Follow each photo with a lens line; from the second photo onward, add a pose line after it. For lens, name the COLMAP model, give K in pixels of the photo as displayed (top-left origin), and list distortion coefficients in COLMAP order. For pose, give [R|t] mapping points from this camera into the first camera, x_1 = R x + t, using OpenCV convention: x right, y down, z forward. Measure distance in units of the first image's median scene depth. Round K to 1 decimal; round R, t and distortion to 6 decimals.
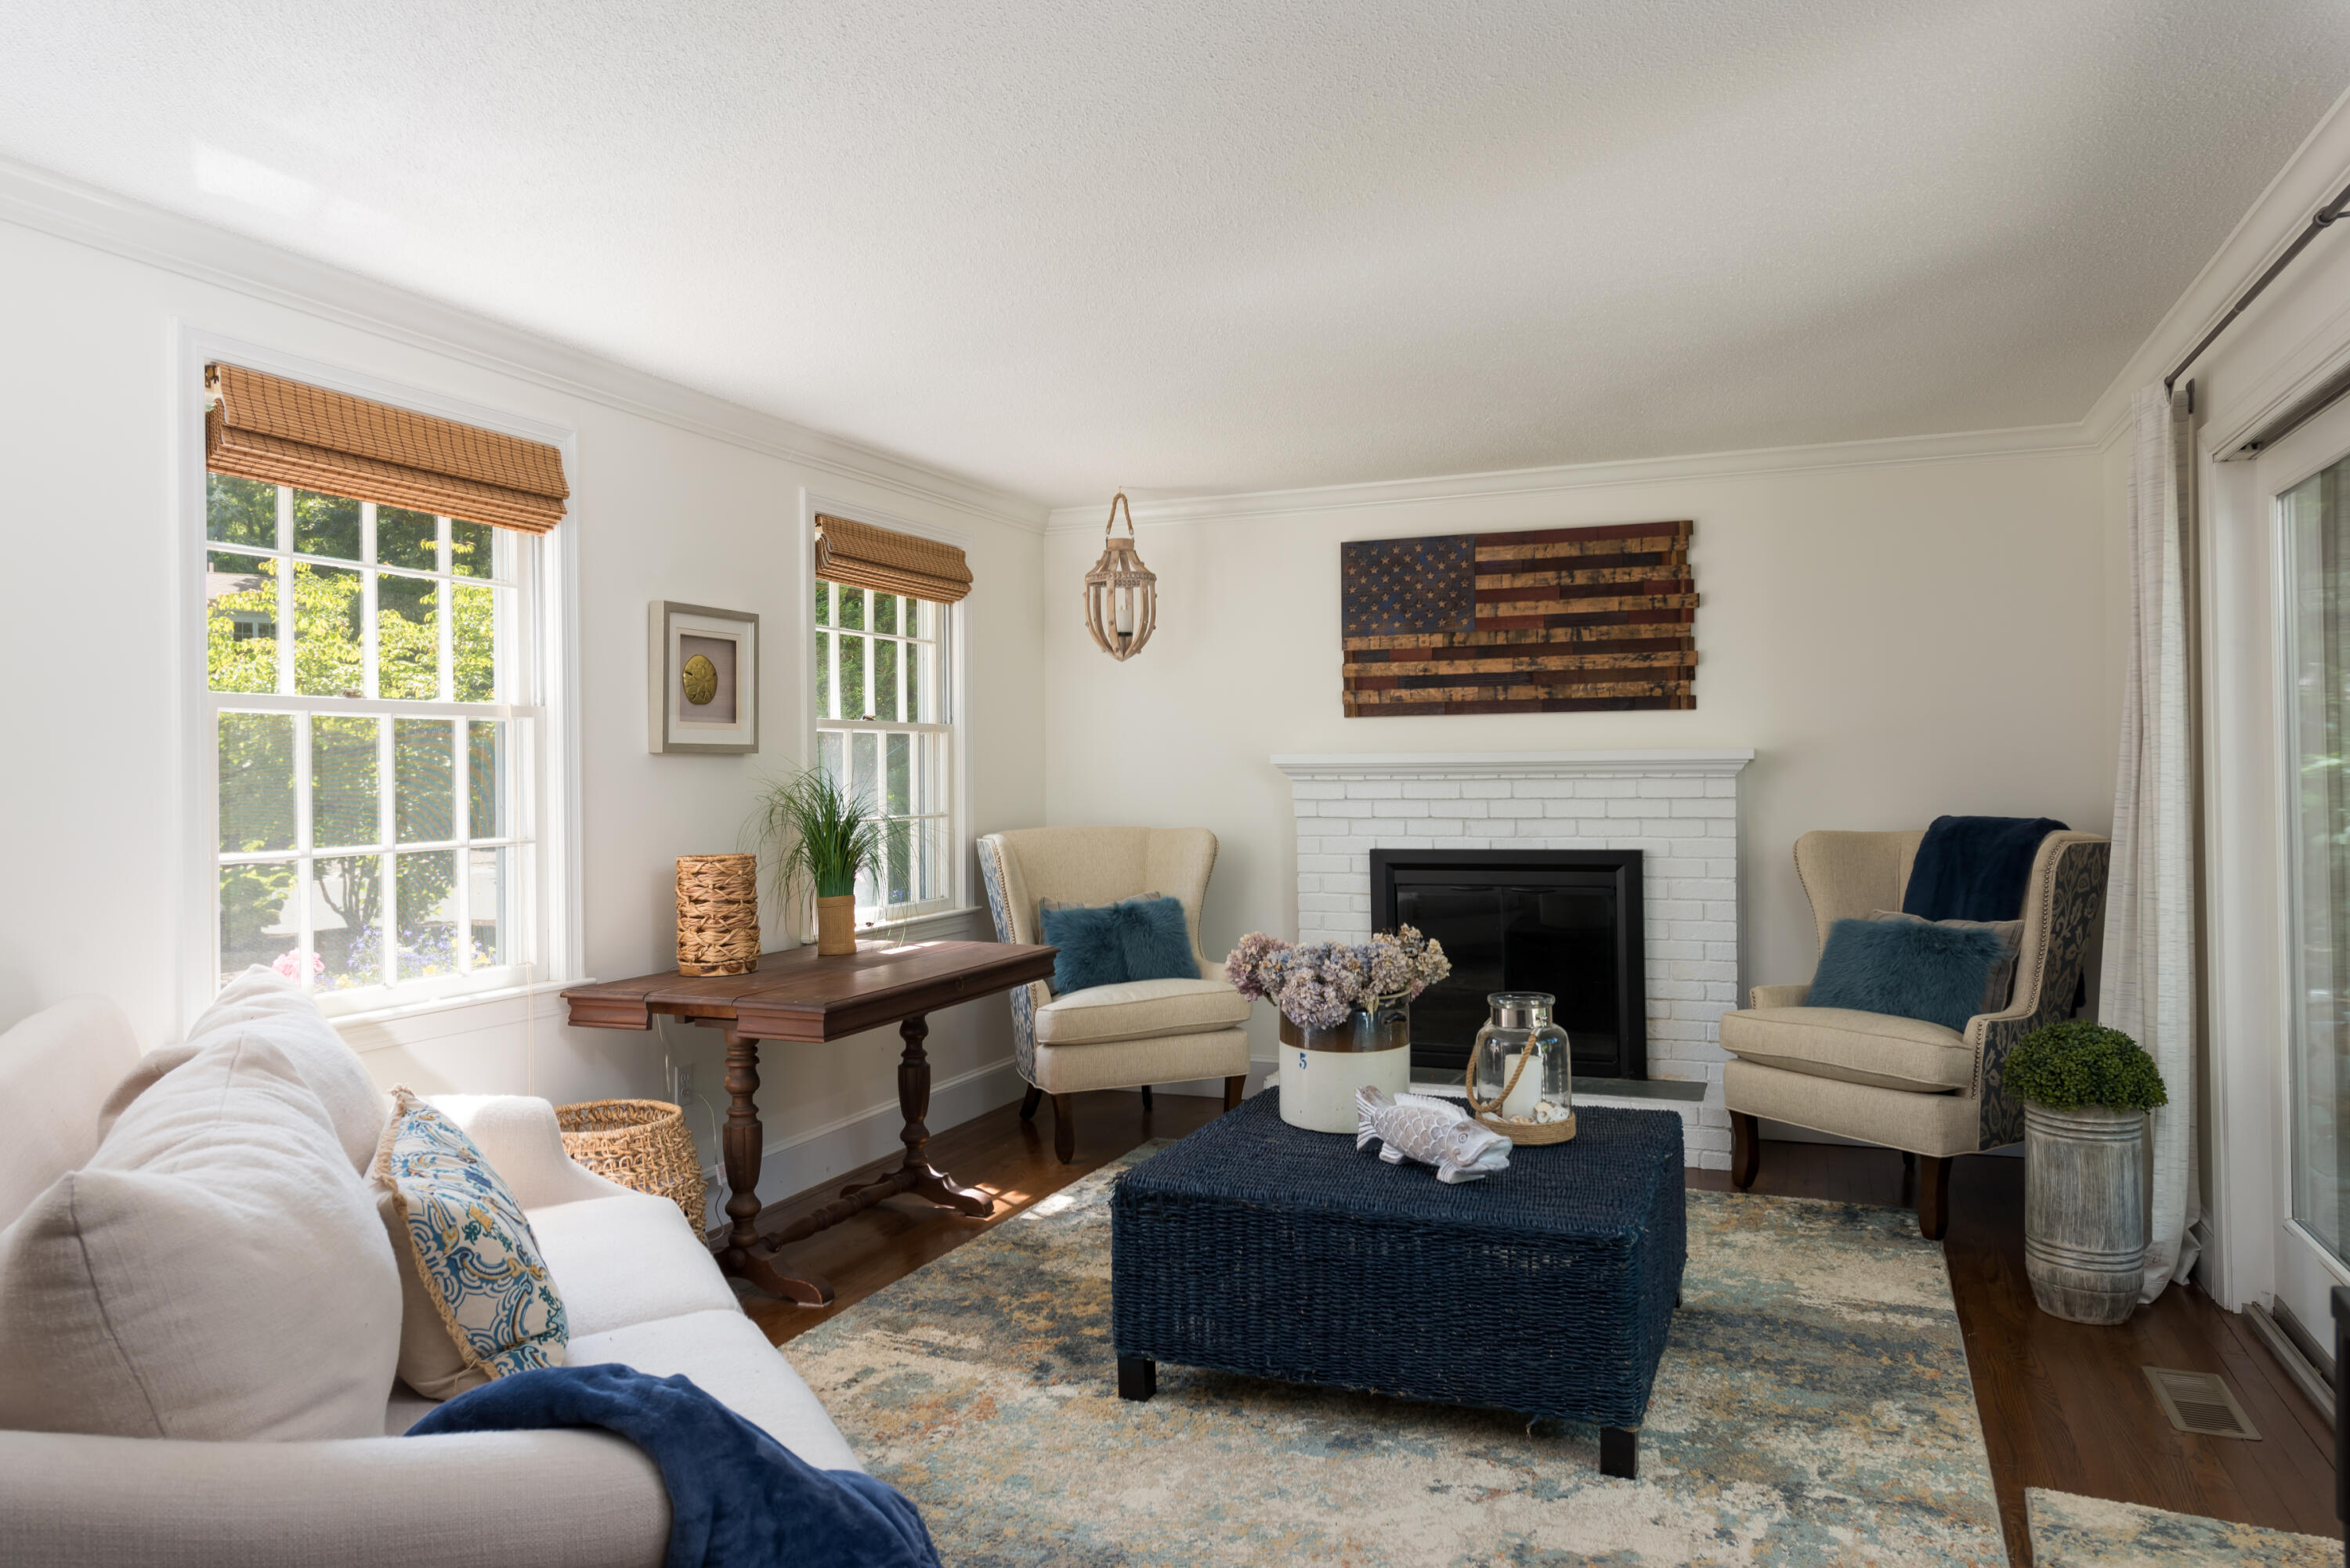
lens RADIAL K [[1528.6, 0, 1168.3], [0, 1528.6, 769.5], [0, 0, 1]] dist [0.025577, -0.011330]
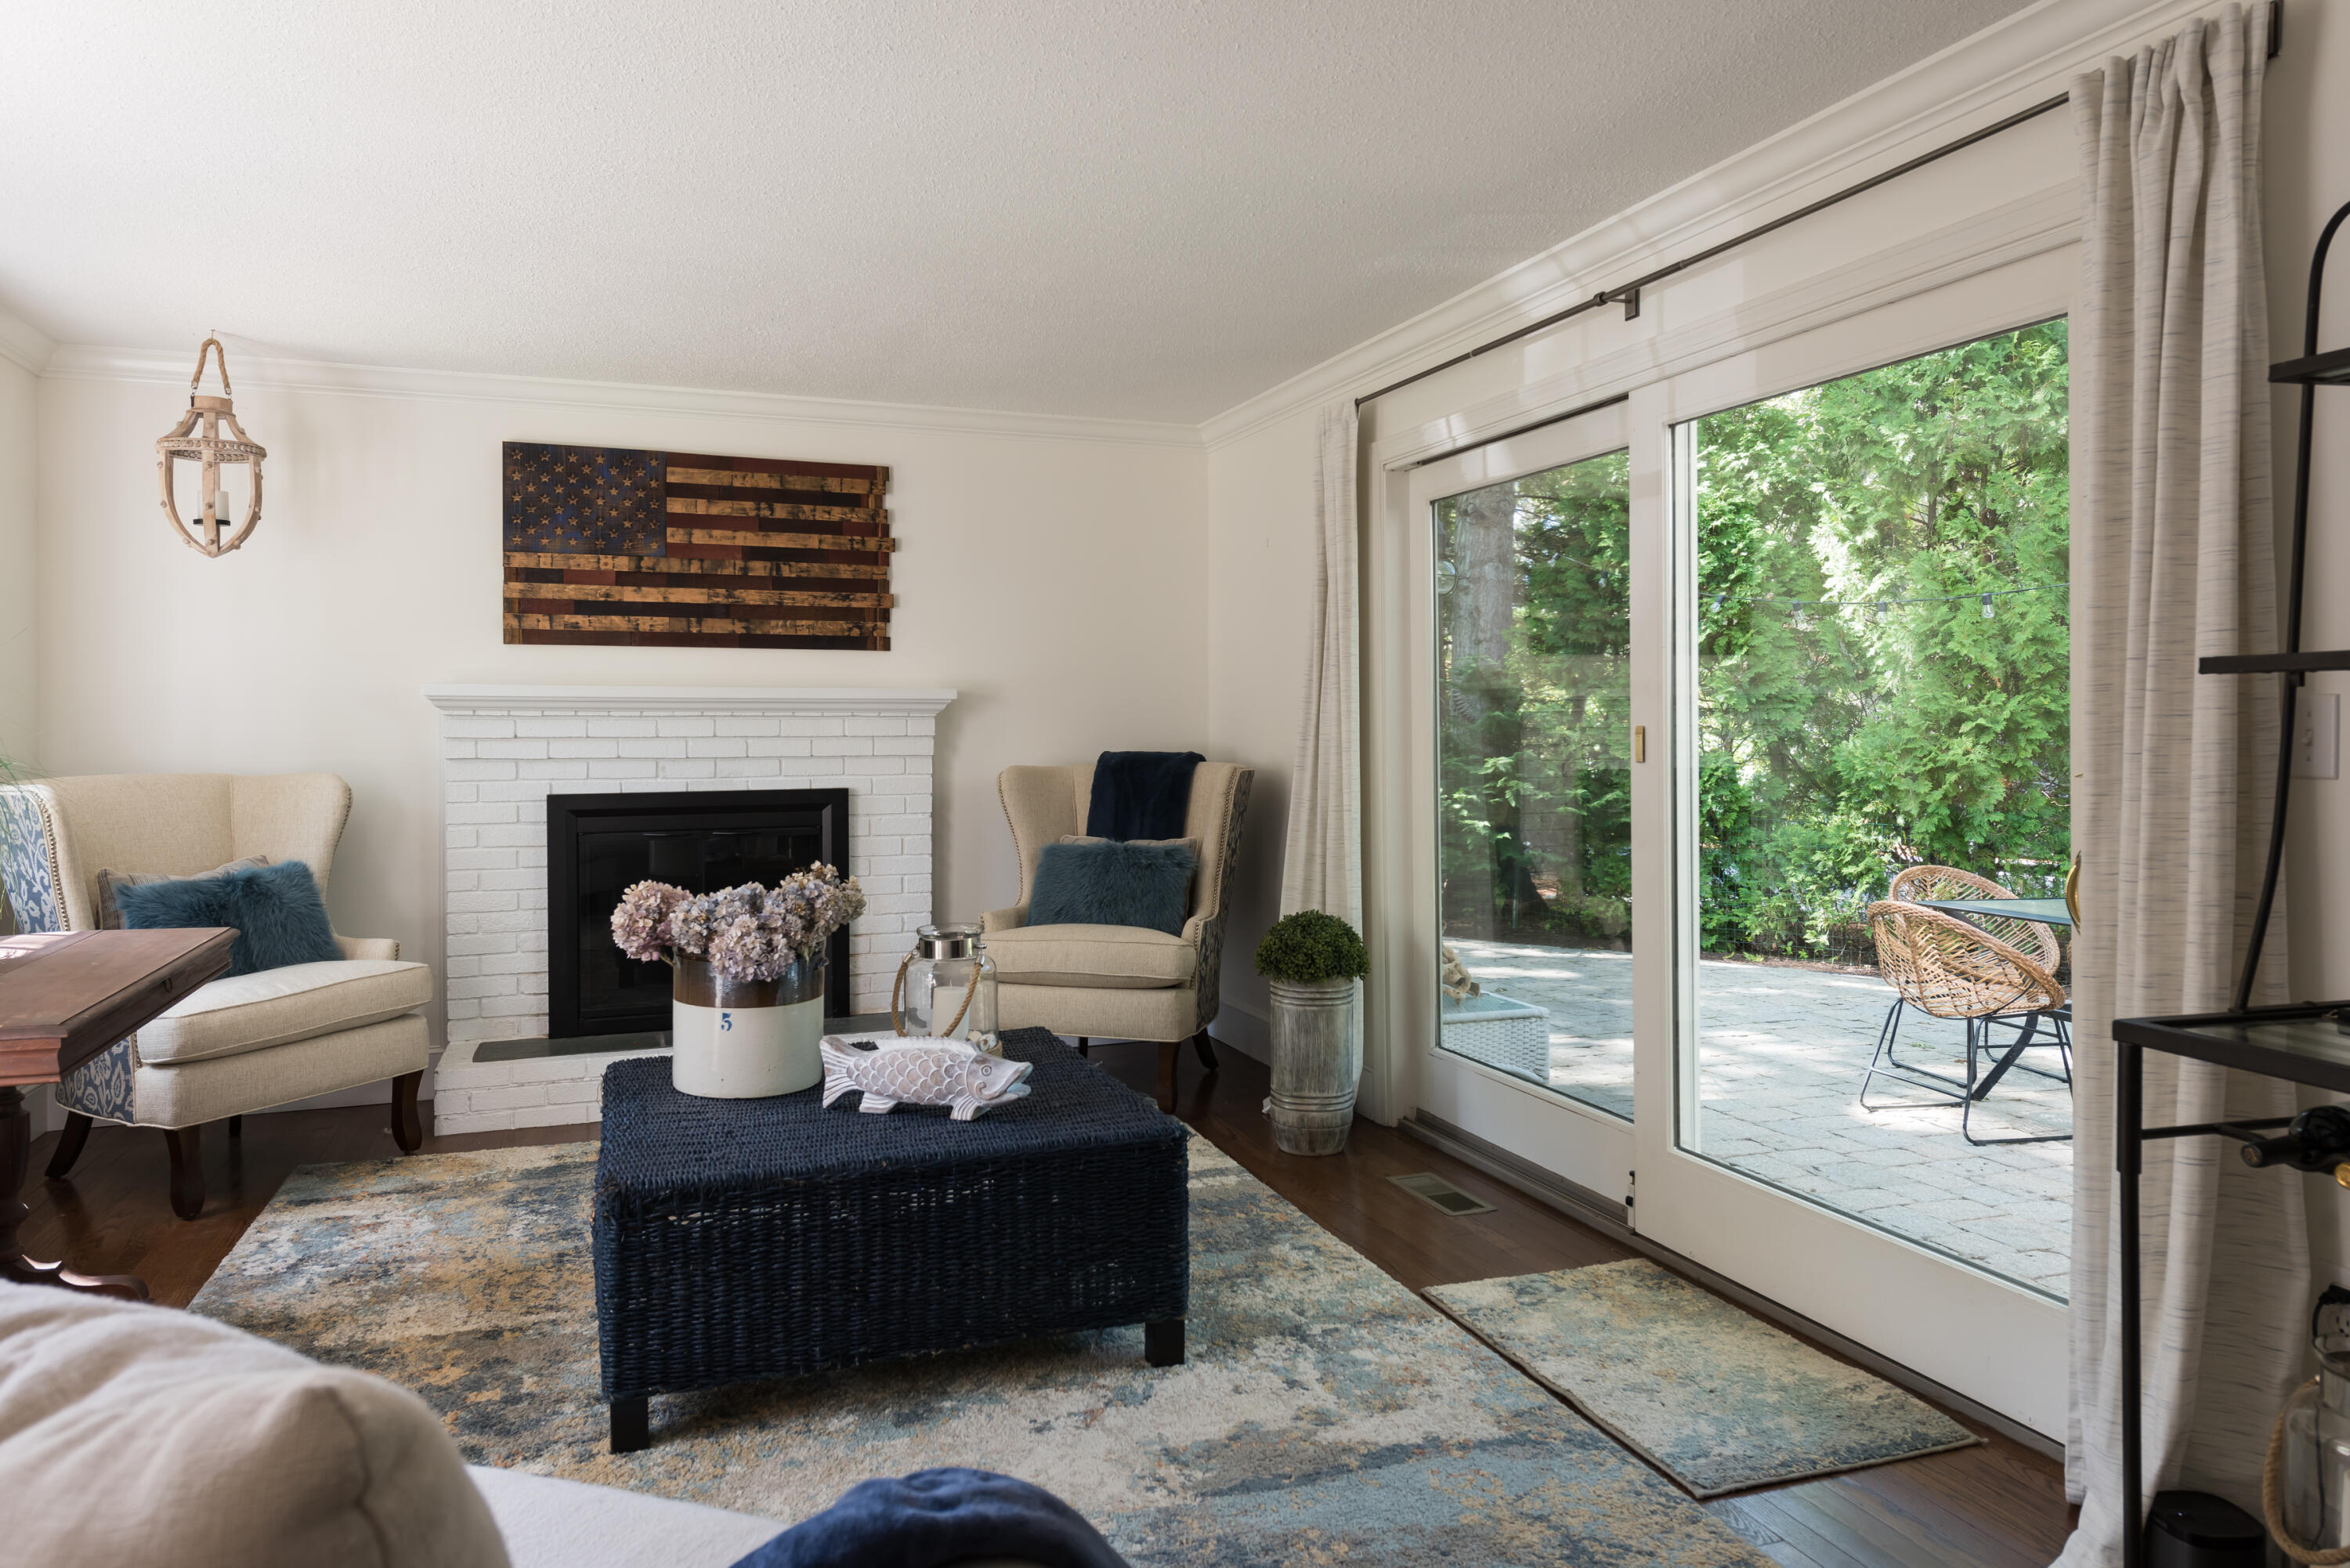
lens RADIAL K [[1528.6, 0, 1163.1], [0, 1528.6, 731.0], [0, 0, 1]] dist [0.025577, -0.011330]
pose [[0.742895, 0.006401, 0.669378, -0.208913], [-0.008156, 0.999967, -0.000510, 0.013778], [-0.669359, -0.005081, 0.742922, 0.114822]]
